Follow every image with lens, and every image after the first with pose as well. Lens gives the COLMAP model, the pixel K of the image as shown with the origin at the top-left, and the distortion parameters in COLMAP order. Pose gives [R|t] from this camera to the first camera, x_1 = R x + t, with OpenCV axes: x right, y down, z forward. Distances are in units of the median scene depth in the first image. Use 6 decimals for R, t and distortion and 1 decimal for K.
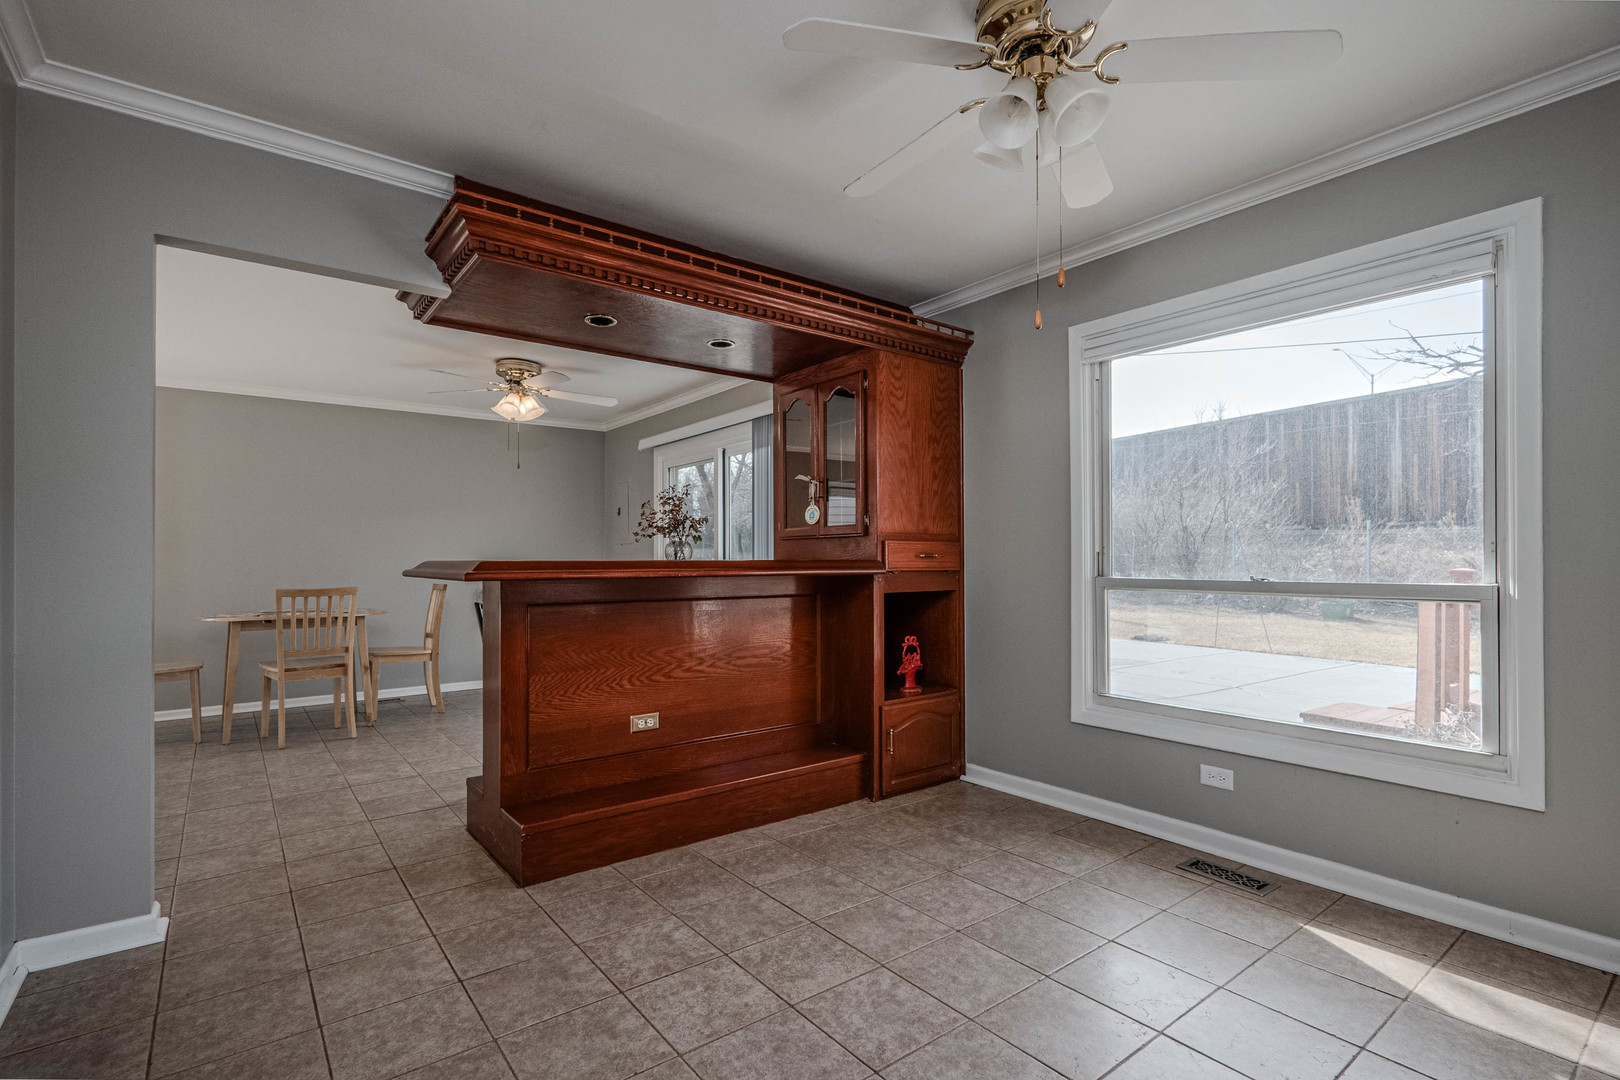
lens RADIAL K [[743.0, 0, 814.8], [0, 743.0, 564.0], [0, 0, 1]] dist [-0.015129, 0.000018]
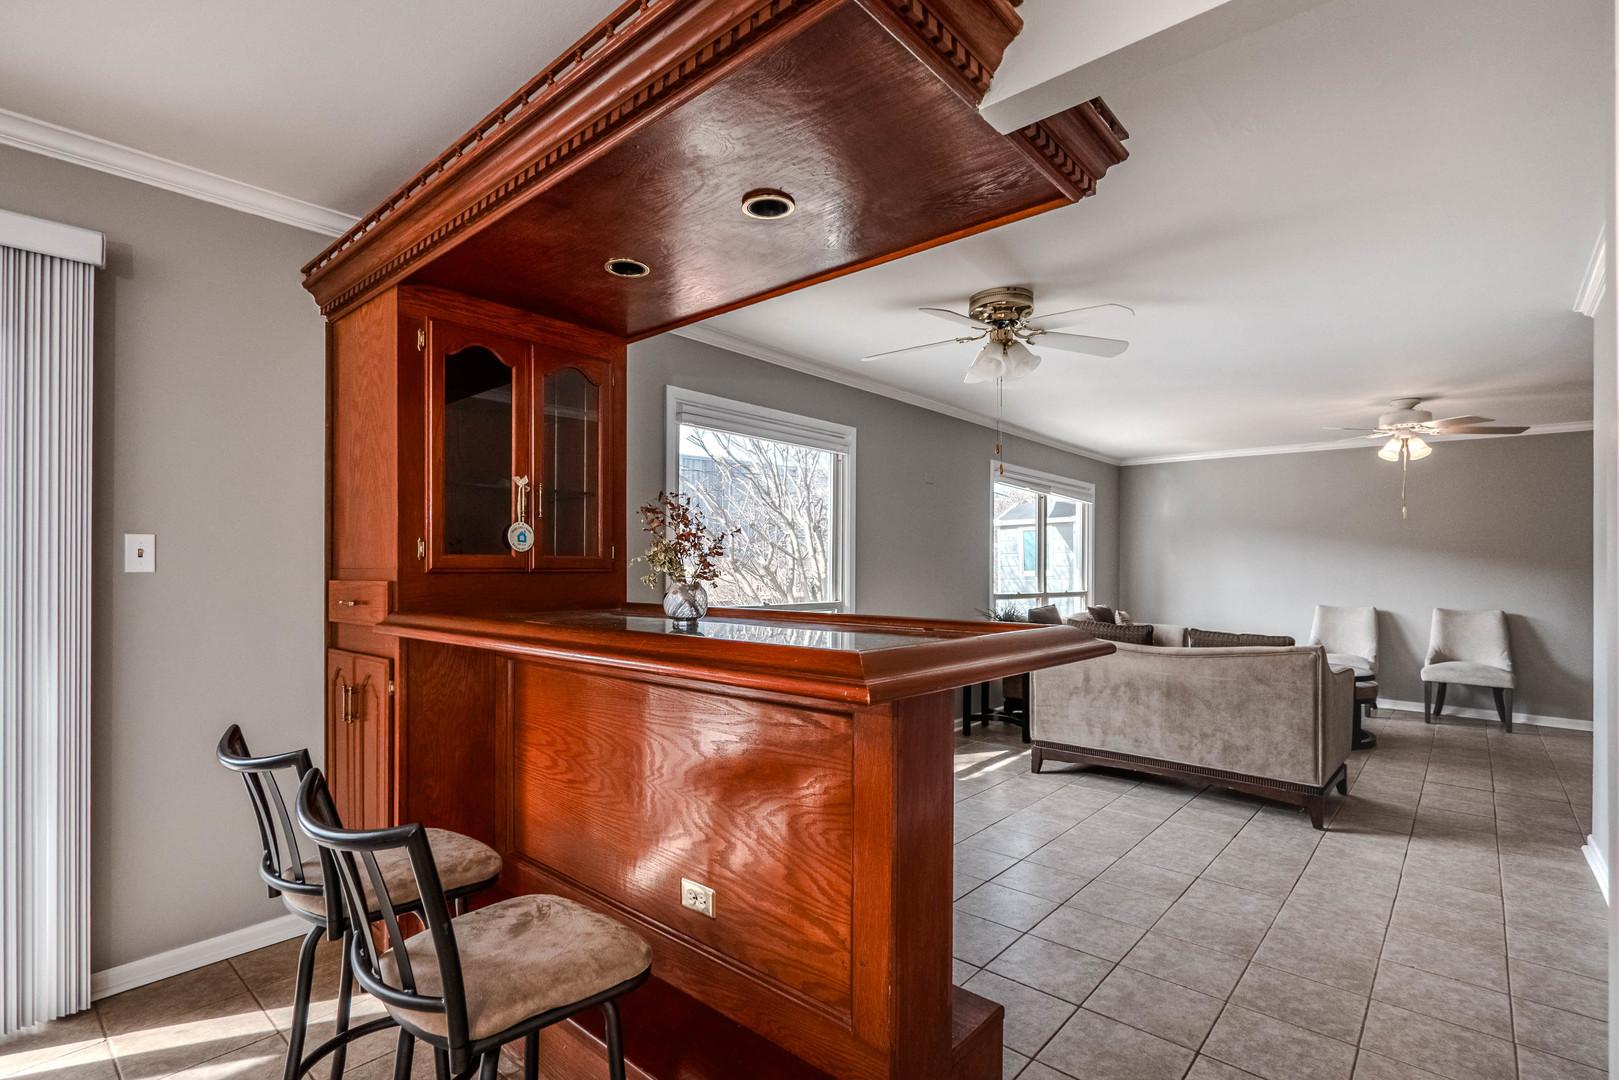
lens RADIAL K [[742.6, 0, 814.3], [0, 742.6, 564.0], [0, 0, 1]] dist [-0.015129, 0.000018]
pose [[-0.165033, 0.006950, 0.986263, -1.087180], [-0.002735, 0.999968, -0.007504, -0.059306], [-0.986284, -0.003935, -0.165009, 1.328582]]
